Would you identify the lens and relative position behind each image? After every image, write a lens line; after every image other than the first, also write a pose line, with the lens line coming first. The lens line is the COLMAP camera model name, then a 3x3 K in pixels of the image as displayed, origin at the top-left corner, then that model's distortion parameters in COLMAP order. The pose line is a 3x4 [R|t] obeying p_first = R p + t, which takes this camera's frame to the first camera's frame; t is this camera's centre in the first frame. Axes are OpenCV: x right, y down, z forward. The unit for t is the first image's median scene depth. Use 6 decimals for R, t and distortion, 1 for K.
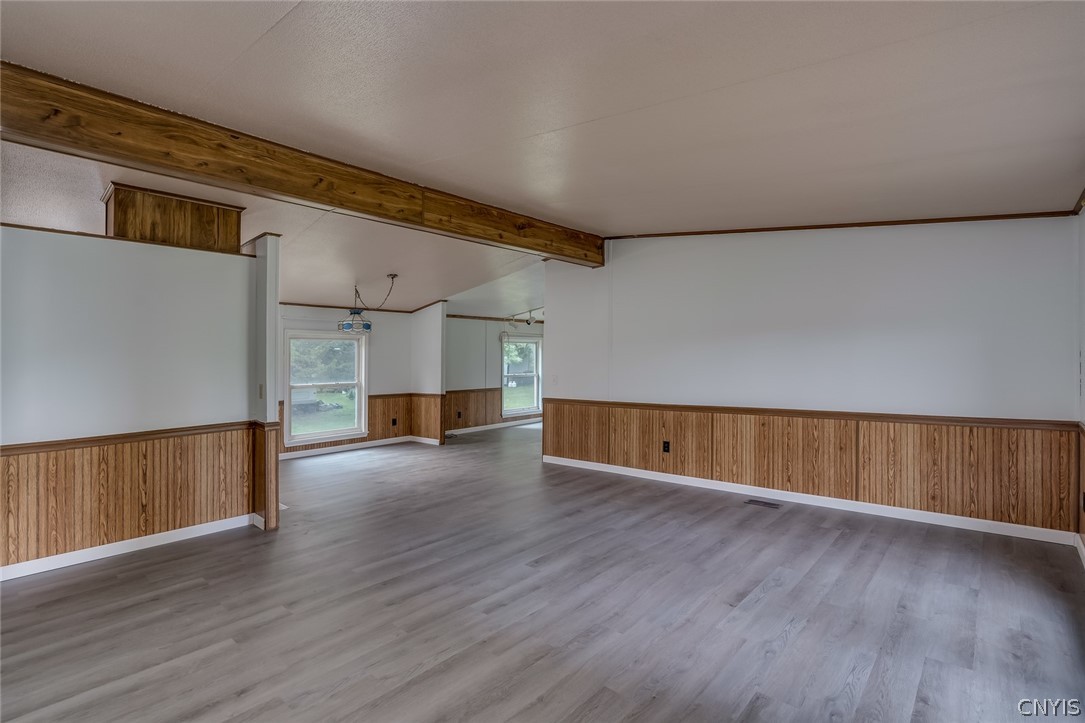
lens RADIAL K [[498.8, 0, 549.3], [0, 498.8, 349.7], [0, 0, 1]] dist [-0.017937, 0.000561]
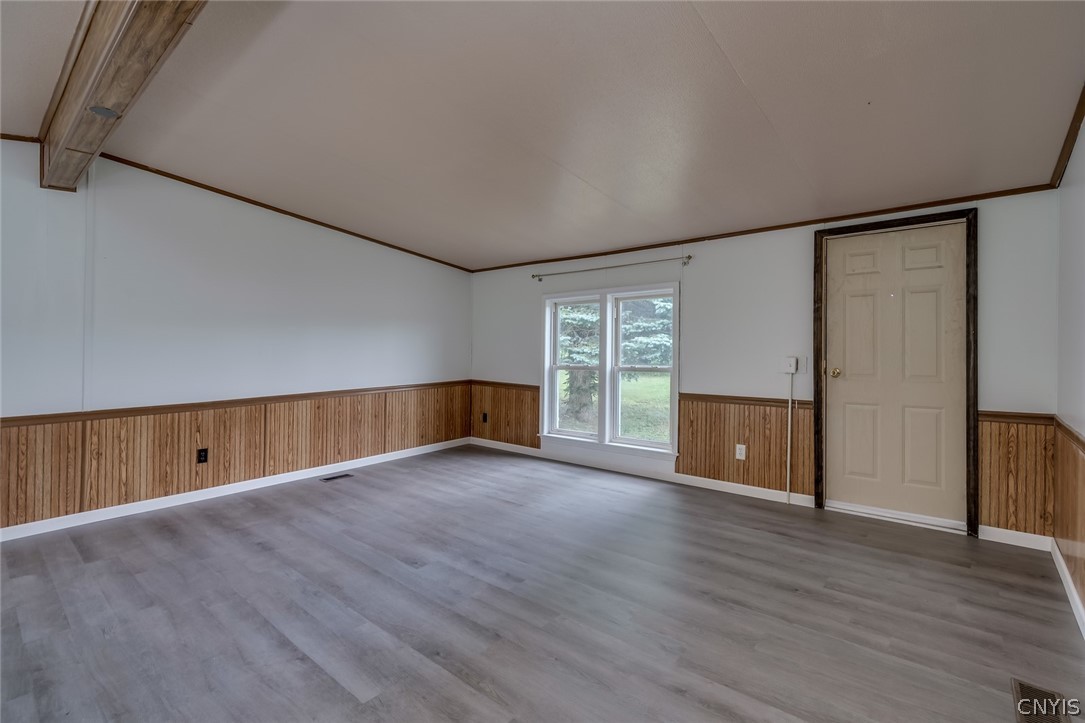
lens RADIAL K [[498.8, 0, 549.3], [0, 498.8, 349.7], [0, 0, 1]] dist [-0.017937, 0.000561]
pose [[-0.029670, 0.001638, 0.999558, -0.704290], [-0.015554, 0.999877, -0.002100, 0.022307], [-0.999439, -0.015609, -0.029640, 0.580329]]
